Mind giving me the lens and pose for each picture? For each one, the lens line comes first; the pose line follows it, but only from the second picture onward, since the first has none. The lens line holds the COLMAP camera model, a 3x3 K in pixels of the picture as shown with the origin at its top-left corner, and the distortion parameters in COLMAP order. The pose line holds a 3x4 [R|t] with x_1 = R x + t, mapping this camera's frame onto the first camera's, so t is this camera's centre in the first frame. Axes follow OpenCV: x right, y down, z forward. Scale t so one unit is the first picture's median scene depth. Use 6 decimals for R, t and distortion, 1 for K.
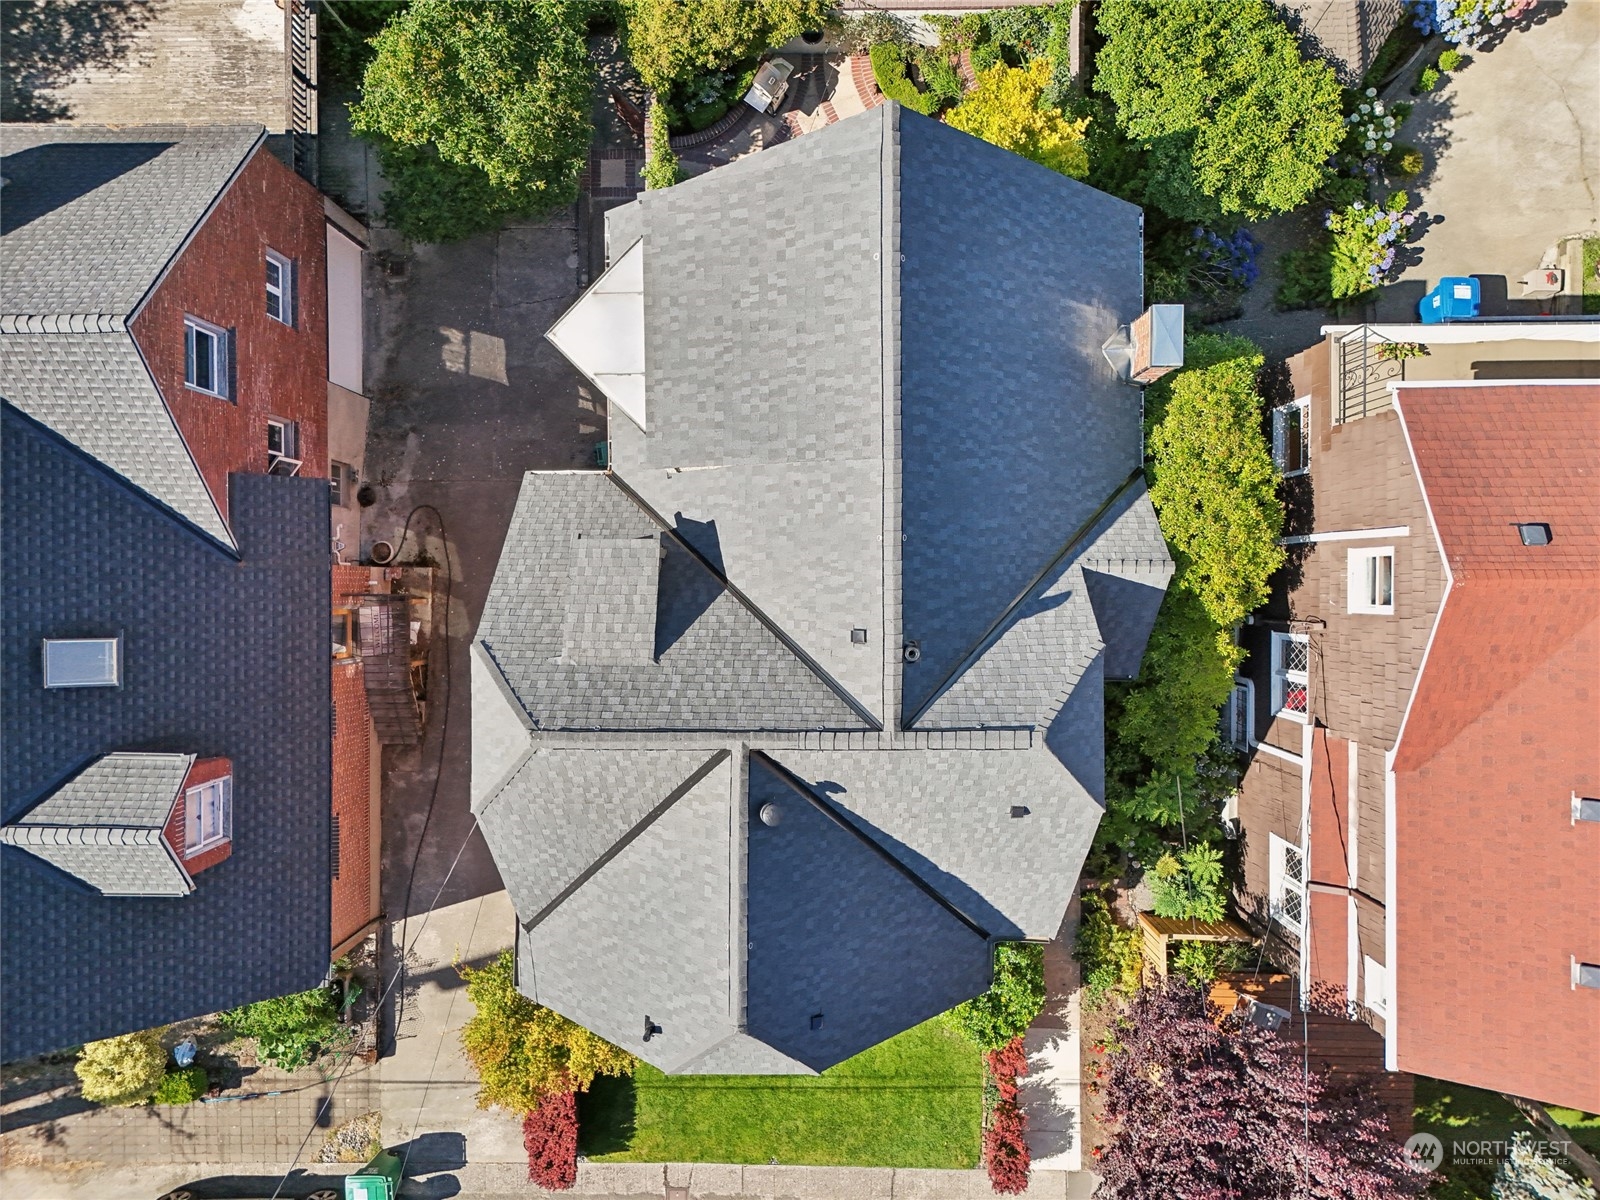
lens RADIAL K [[1163.7, 0, 802.4], [0, 1163.7, 591.6], [0, 0, 1]] dist [0.067297, -0.054538]
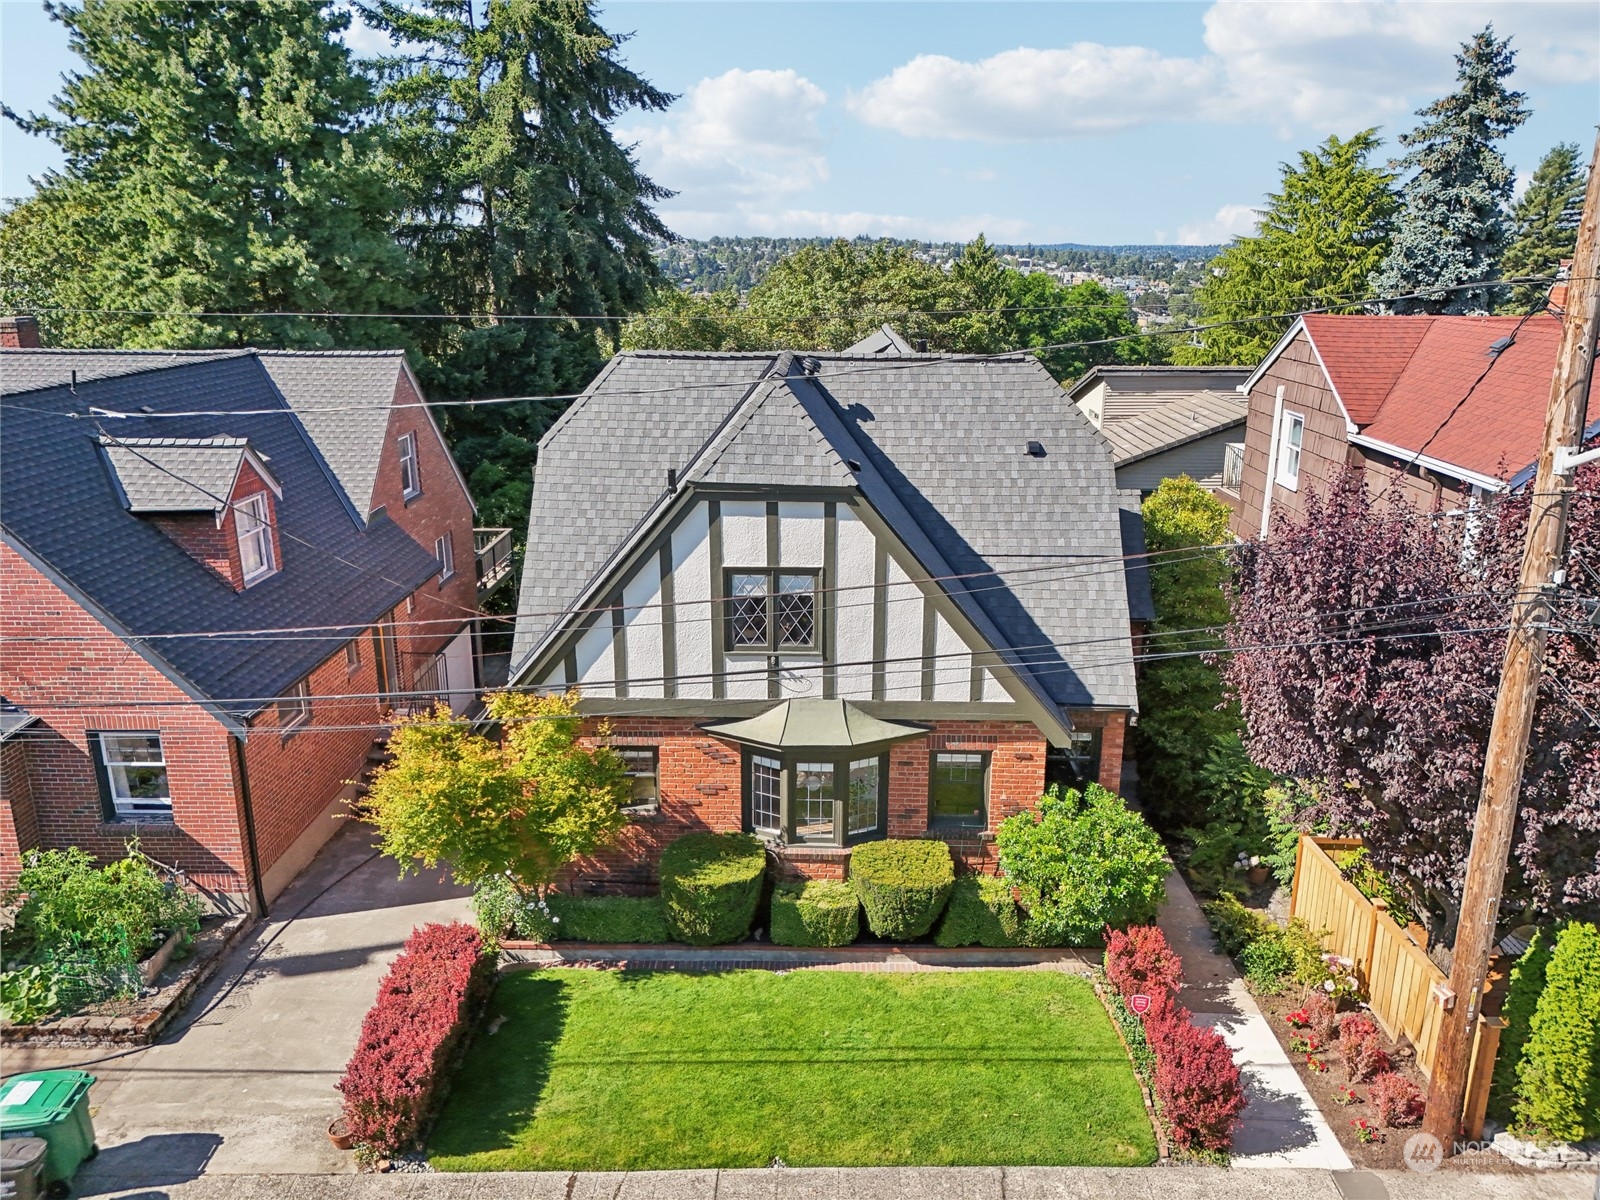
lens RADIAL K [[1163.7, 0, 811.3], [0, 1163.7, 602.5], [0, 0, 1]] dist [0.067297, -0.054538]
pose [[0.999791, 0.013989, -0.014879, -0.004163], [-0.018235, 0.283466, -0.958809, 0.930144], [-0.009195, 0.958880, 0.283662, 0.602421]]
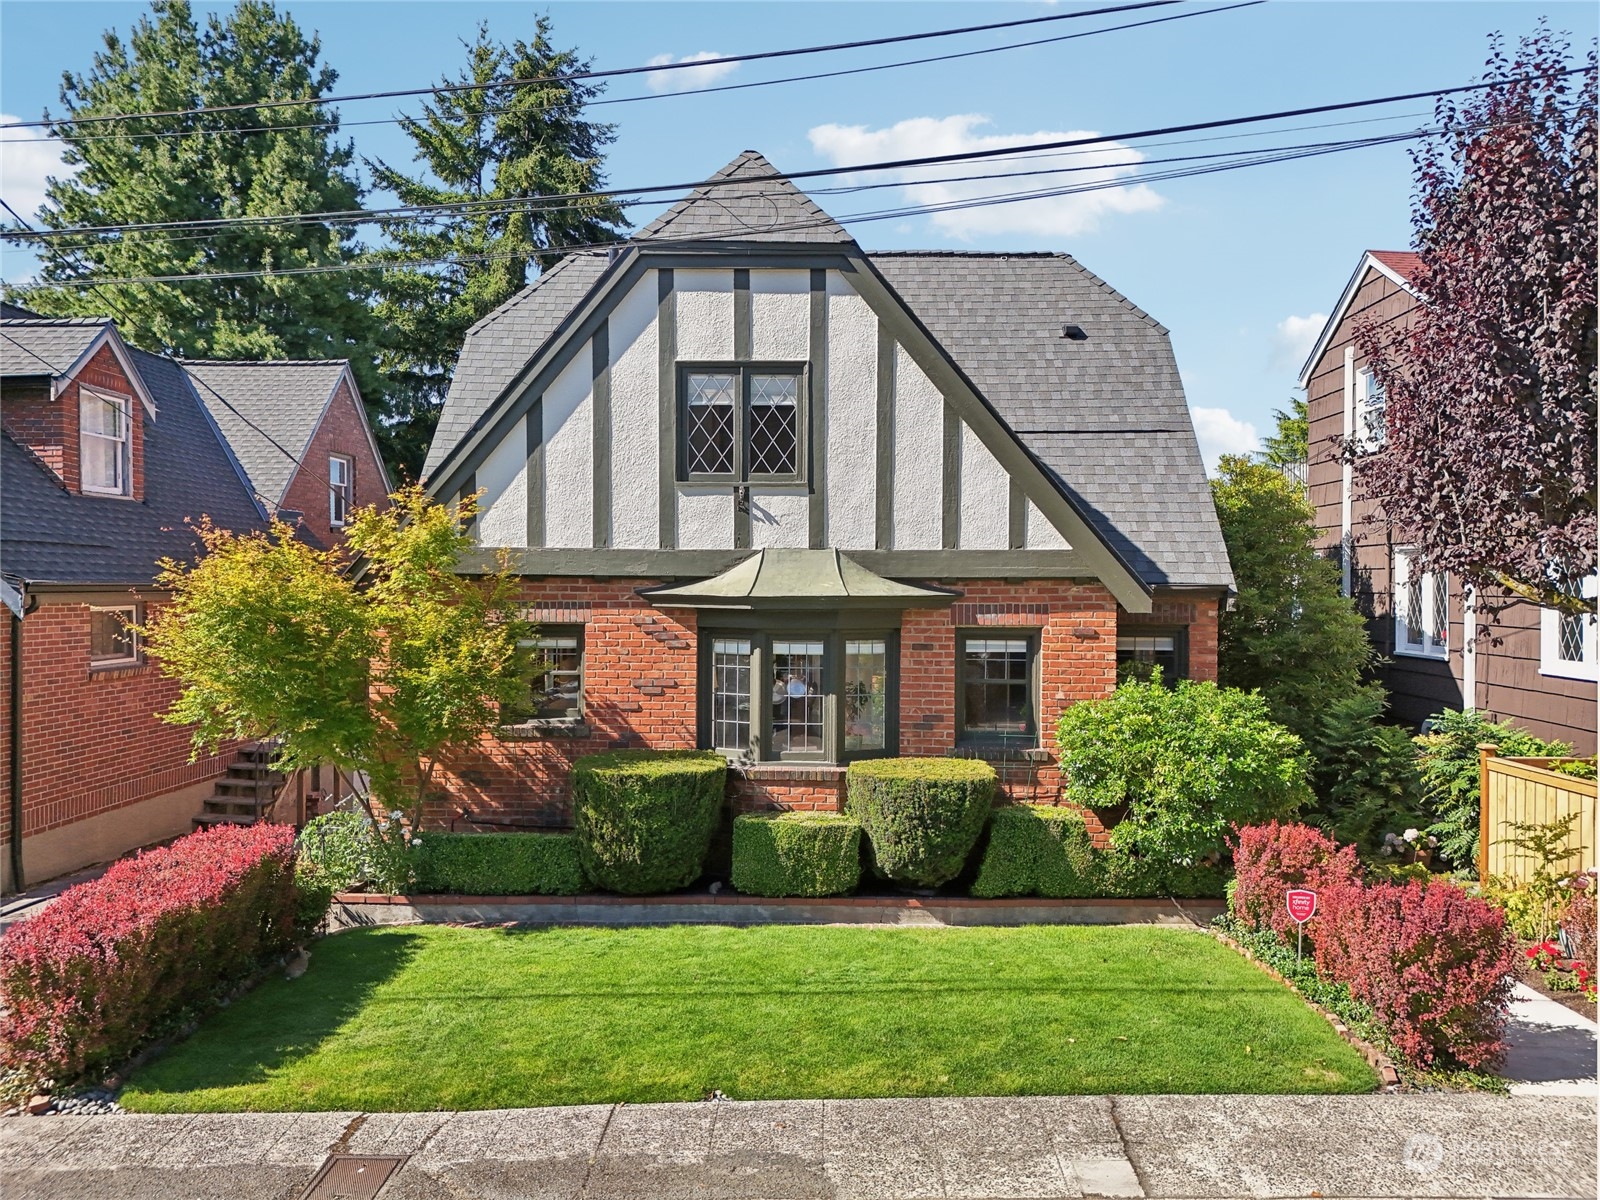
lens RADIAL K [[1163.7, 0, 810.6], [0, 1163.7, 604.4], [0, 0, 1]] dist [0.067297, -0.054538]
pose [[0.999624, 0.009652, -0.025651, 0.007187], [-0.025852, 0.021318, -0.999438, 0.793654], [-0.009100, 0.999726, 0.021559, 0.865027]]
